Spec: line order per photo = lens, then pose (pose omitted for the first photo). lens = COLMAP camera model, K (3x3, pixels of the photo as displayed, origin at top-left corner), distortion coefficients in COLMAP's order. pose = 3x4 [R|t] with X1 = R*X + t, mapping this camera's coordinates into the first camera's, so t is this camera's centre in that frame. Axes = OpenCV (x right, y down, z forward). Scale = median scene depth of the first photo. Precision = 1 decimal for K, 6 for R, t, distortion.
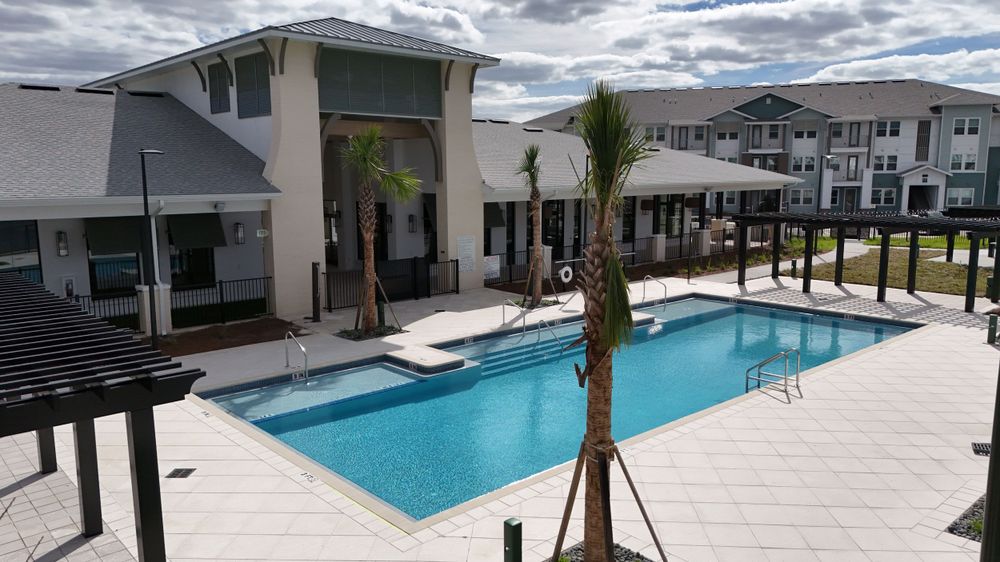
lens RADIAL K [[743.3, 0, 482.7], [0, 743.3, 279.2], [0, 0, 1]] dist [0.000522, 0.000228]
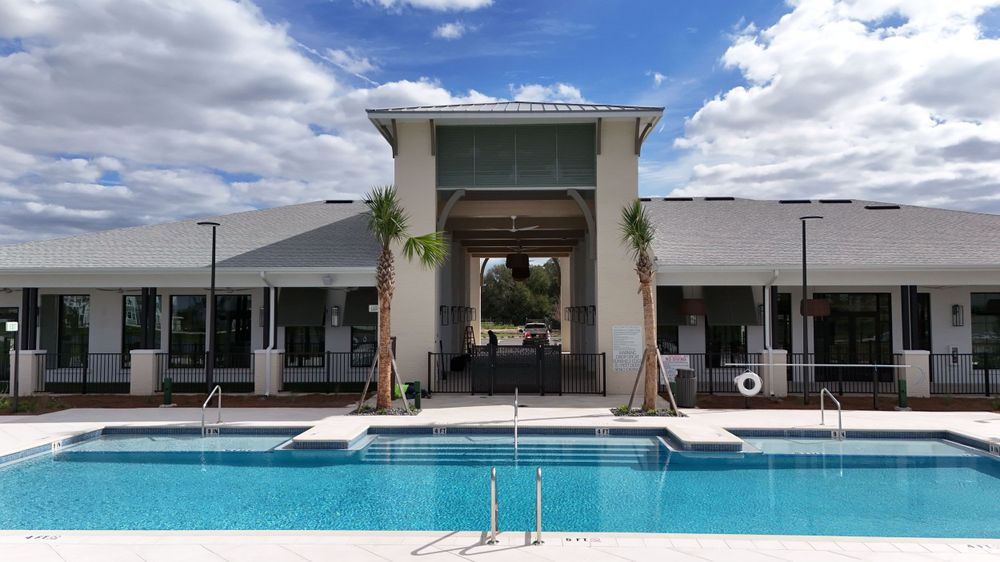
lens RADIAL K [[721.4, 0, 500.0], [0, 721.4, 281.0], [0, 0, 1]] dist [0.055307, -0.090238]
pose [[0.730633, -0.026703, -0.682248, 0.484449], [-0.101505, 0.983883, -0.147212, 0.027065], [0.675184, 0.176809, 0.716146, 0.383318]]
